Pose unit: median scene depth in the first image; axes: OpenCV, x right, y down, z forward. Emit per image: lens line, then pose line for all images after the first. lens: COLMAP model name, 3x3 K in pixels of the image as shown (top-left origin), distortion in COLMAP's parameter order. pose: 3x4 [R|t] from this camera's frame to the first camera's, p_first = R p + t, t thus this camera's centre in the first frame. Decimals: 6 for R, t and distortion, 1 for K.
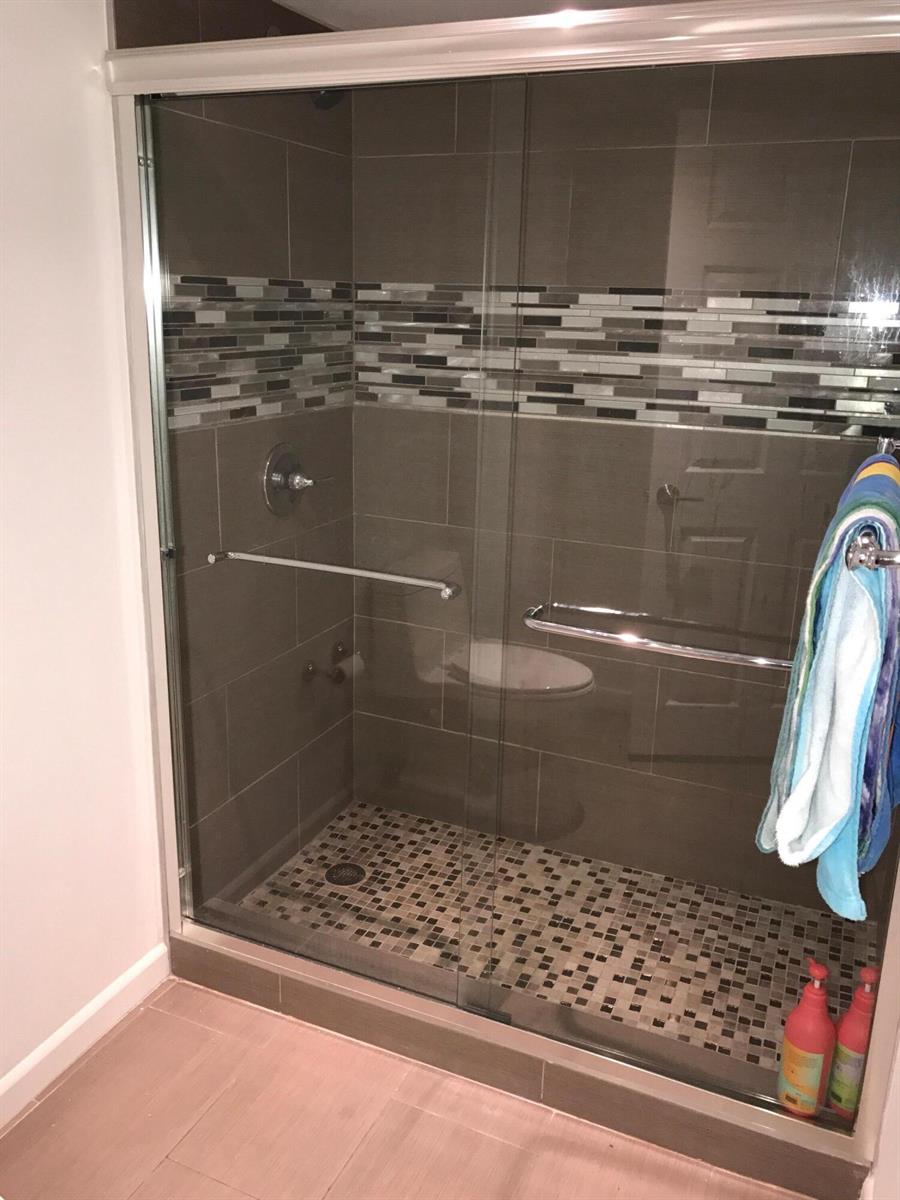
lens RADIAL K [[1006.4, 0, 448.8], [0, 1006.4, 595.6], [0, 0, 1]] dist [0.056380, -0.053540]
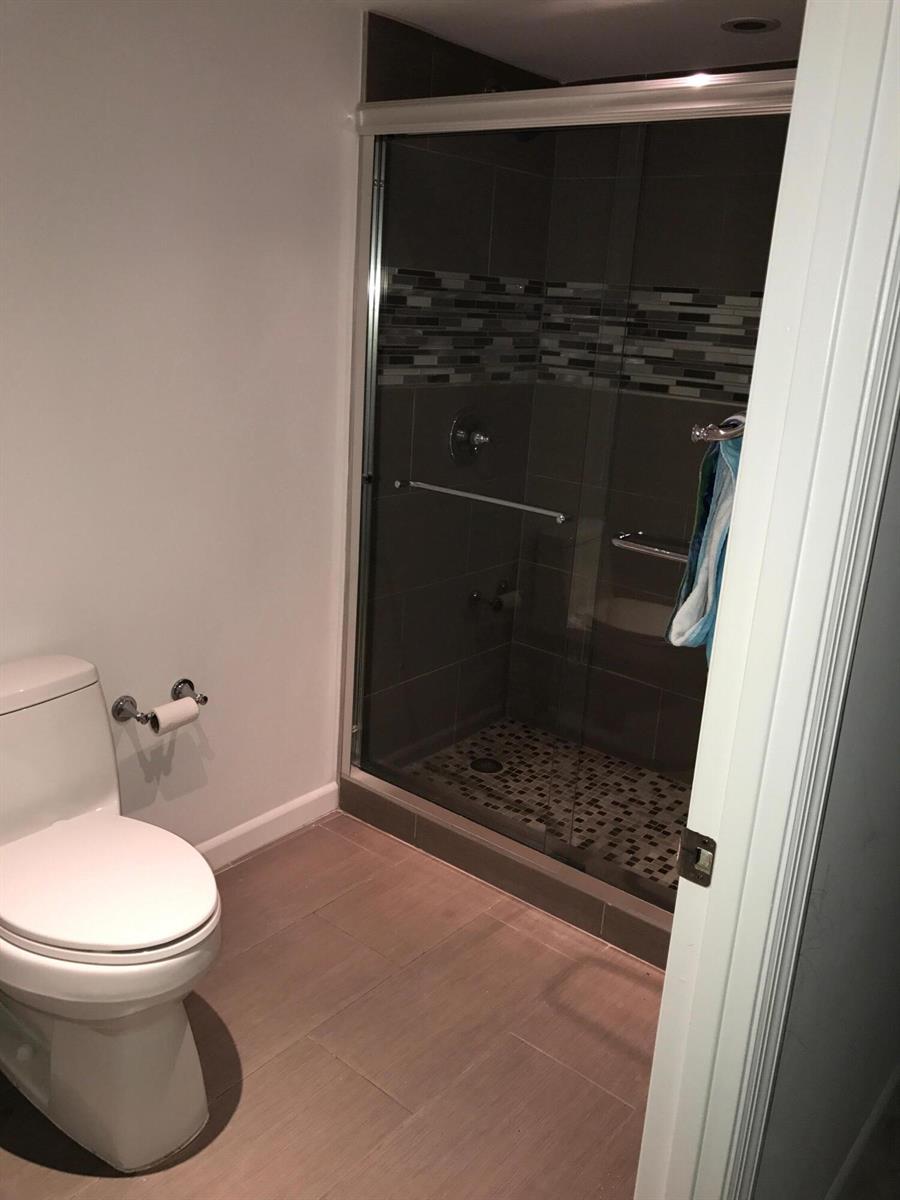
lens RADIAL K [[1006.4, 0, 449.4], [0, 1006.4, 598.7], [0, 0, 1]] dist [0.056380, -0.053540]
pose [[0.965758, 0.109167, -0.235359, 0.133420], [-0.110838, 0.993819, 0.006158, 0.081765], [0.234576, 0.020139, 0.971889, -0.219092]]
